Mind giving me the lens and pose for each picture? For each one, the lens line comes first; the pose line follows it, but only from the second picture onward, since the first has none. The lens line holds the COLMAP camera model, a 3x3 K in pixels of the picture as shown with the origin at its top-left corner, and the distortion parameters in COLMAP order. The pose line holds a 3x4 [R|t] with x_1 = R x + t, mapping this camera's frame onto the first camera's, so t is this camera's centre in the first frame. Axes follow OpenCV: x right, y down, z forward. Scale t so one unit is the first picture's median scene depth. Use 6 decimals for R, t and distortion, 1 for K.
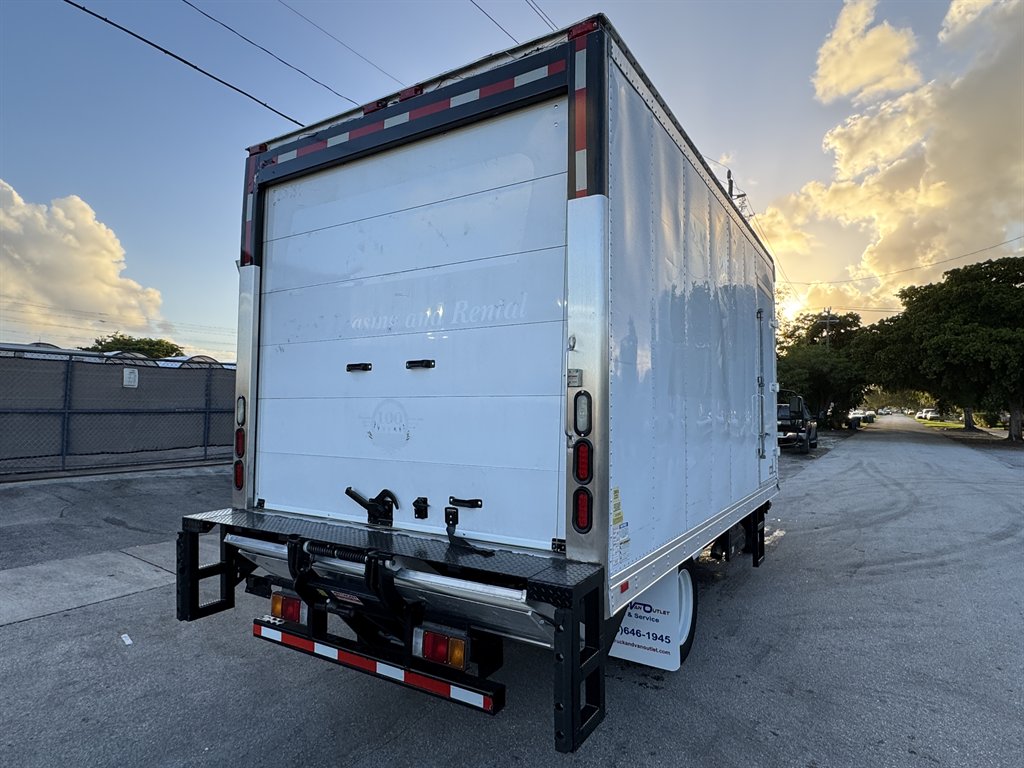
lens RADIAL K [[594.8, 0, 508.9], [0, 594.8, 385.9], [0, 0, 1]] dist [-0.009365, 0.004576]
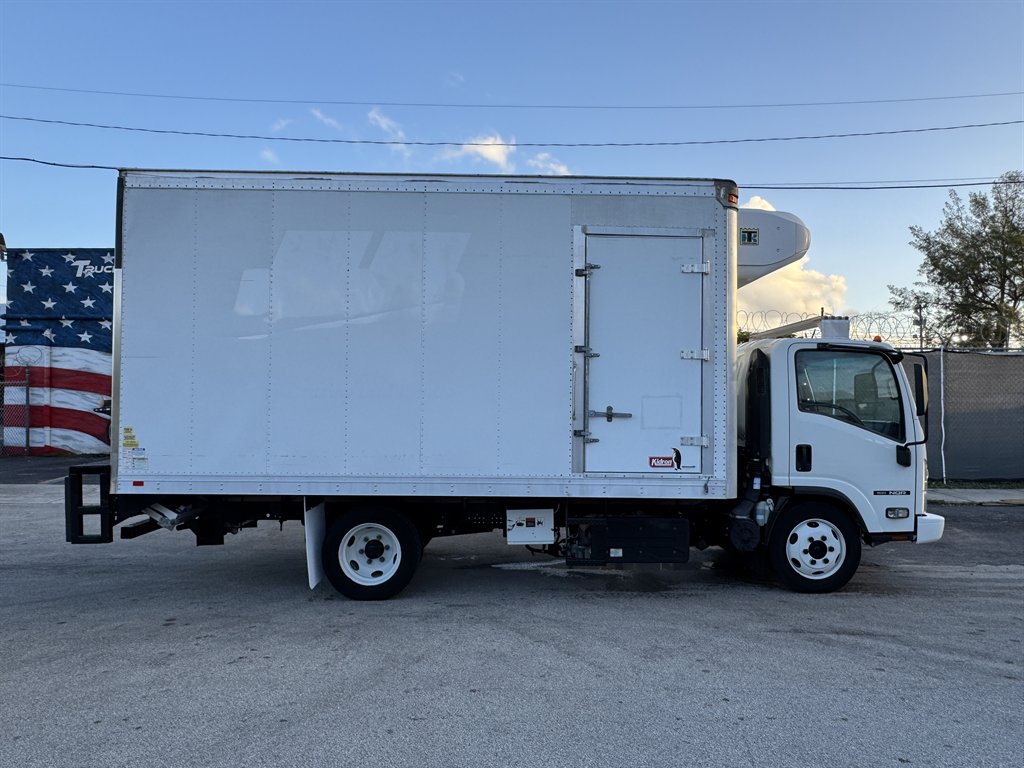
lens RADIAL K [[676.5, 0, 510.2], [0, 676.5, 386.7], [0, 0, 1]] dist [-0.005698, 0.000275]
pose [[0.547975, -0.023563, -0.836163, 1.602782], [0.035138, 0.999369, -0.005135, 0.061577], [0.835756, -0.026567, 0.548458, 0.525334]]
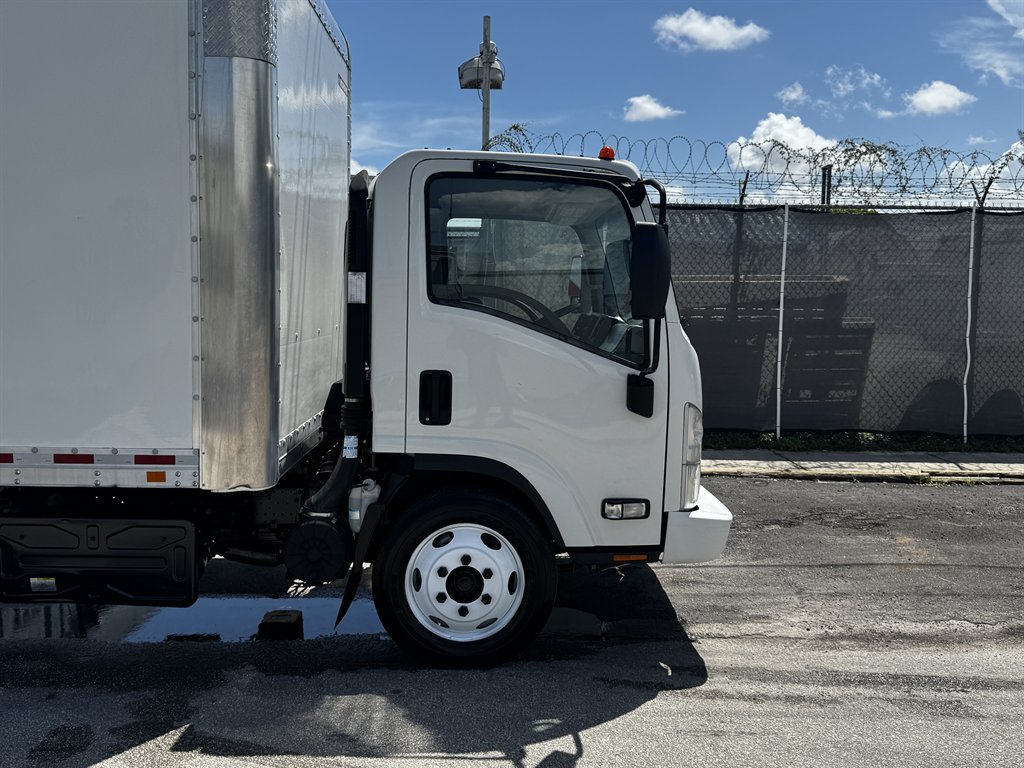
lens RADIAL K [[971.4, 0, 502.2], [0, 971.4, 374.8], [0, 0, 1]] dist [0.064886, 0.000000]
pose [[0.570344, 0.062314, -0.819039, 1.608448], [0.022053, 0.995597, 0.091104, 0.111997], [0.821110, -0.070023, 0.566459, 1.293660]]
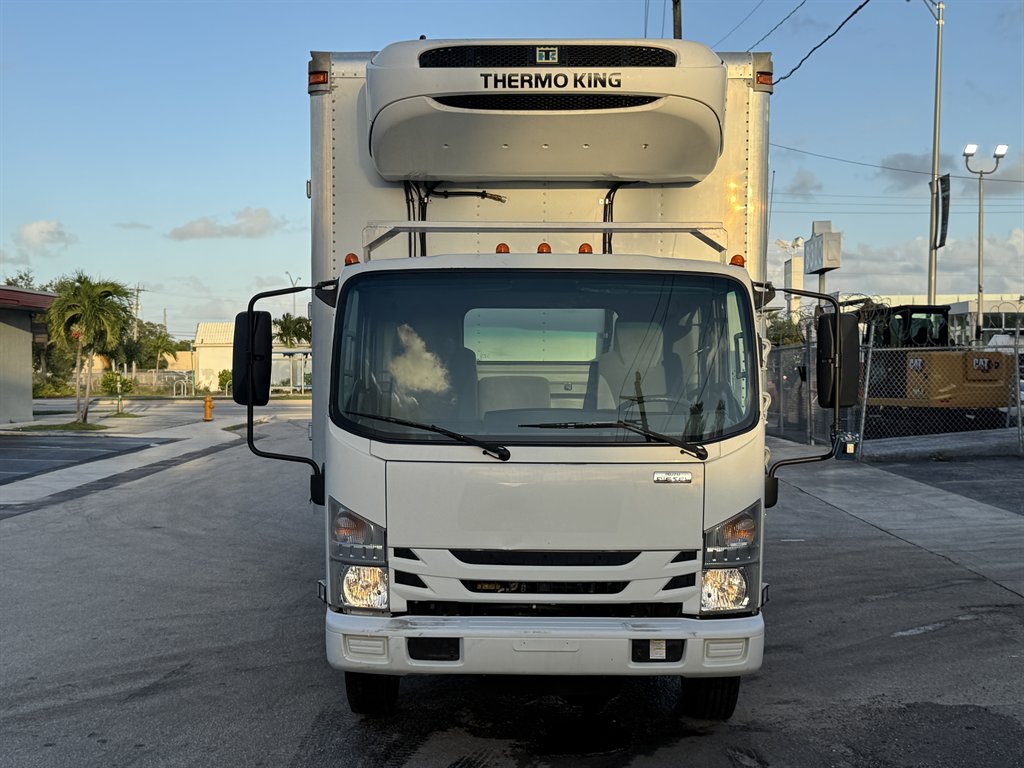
lens RADIAL K [[1348.9, 0, 513.9], [0, 1348.9, 392.2], [0, 0, 1]] dist [0.123783, 0.000000]
pose [[-0.849047, 0.004277, -0.528301, 1.474321], [0.015036, 0.999758, -0.016072, 0.154244], [0.528104, -0.021589, -0.848905, 3.330886]]
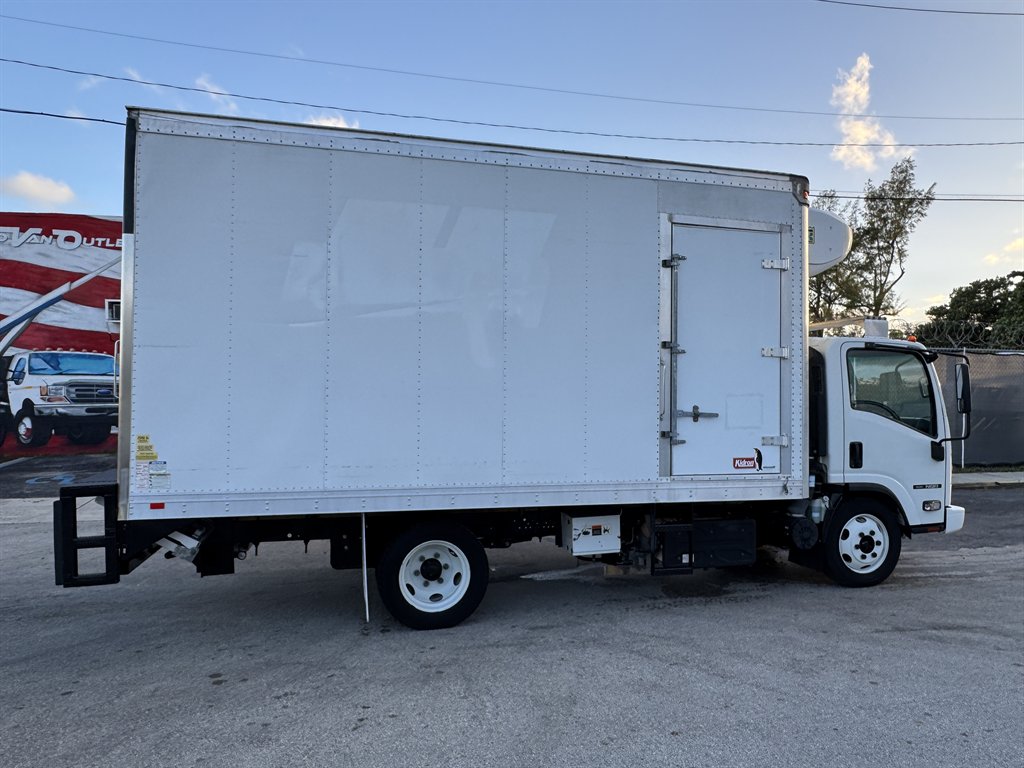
lens RADIAL K [[676.5, 0, 510.7], [0, 676.5, 379.4], [0, 0, 1]] dist [-0.005698, 0.000275]
pose [[0.721000, -0.019164, -0.692670, 1.227333], [0.030943, 0.999511, 0.004555, 0.035001], [0.692244, -0.024717, 0.721240, 0.270470]]
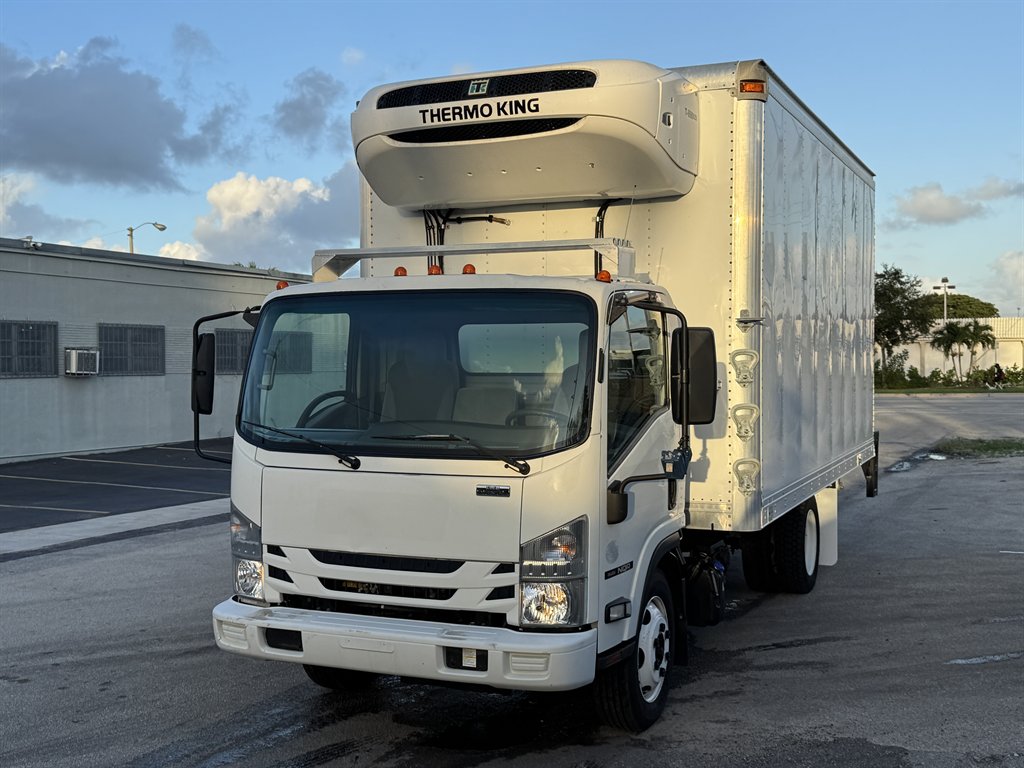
lens RADIAL K [[1175.7, 0, 519.1], [0, 1175.7, 384.3], [0, 0, 1]] dist [0.122370, 0.000000]
pose [[-0.988783, 0.001469, -0.149355, 0.762145], [0.004498, 0.999791, -0.019949, 0.134398], [0.149294, -0.020397, -0.988582, 3.470838]]
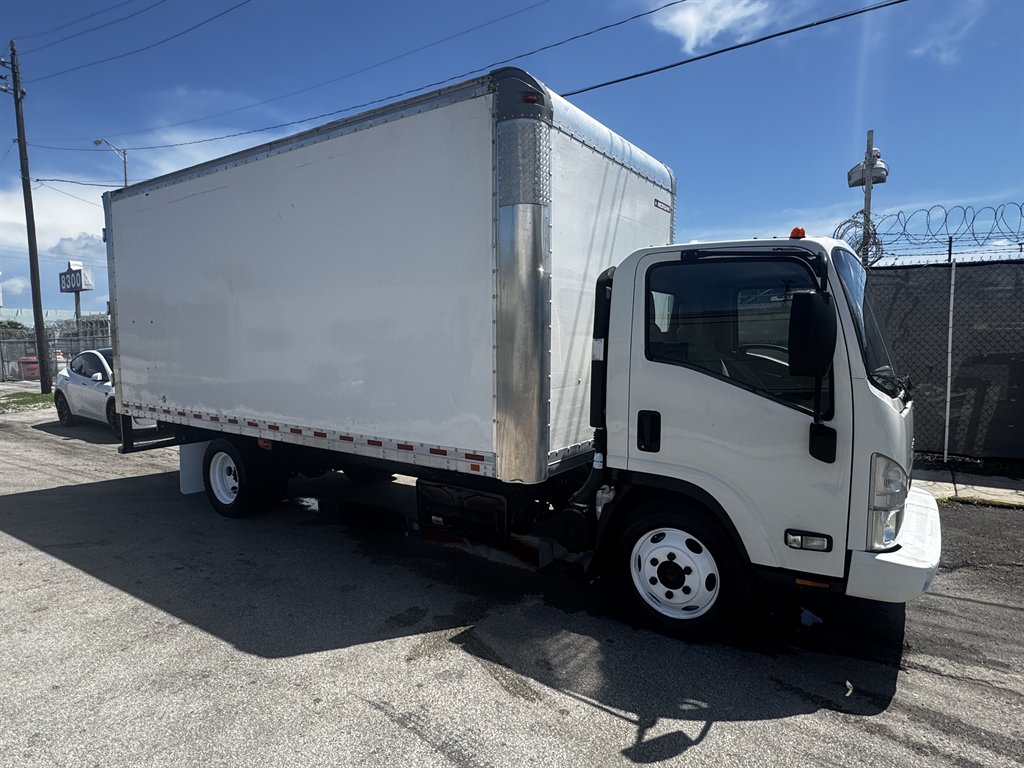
lens RADIAL K [[594.8, 0, 507.2], [0, 594.8, 383.1], [0, 0, 1]] dist [-0.009365, 0.004576]
pose [[-0.047206, 0.063595, -0.996859, 1.571600], [0.041763, 0.997224, 0.061640, 0.100337], [0.998012, -0.038722, -0.049731, 1.645967]]
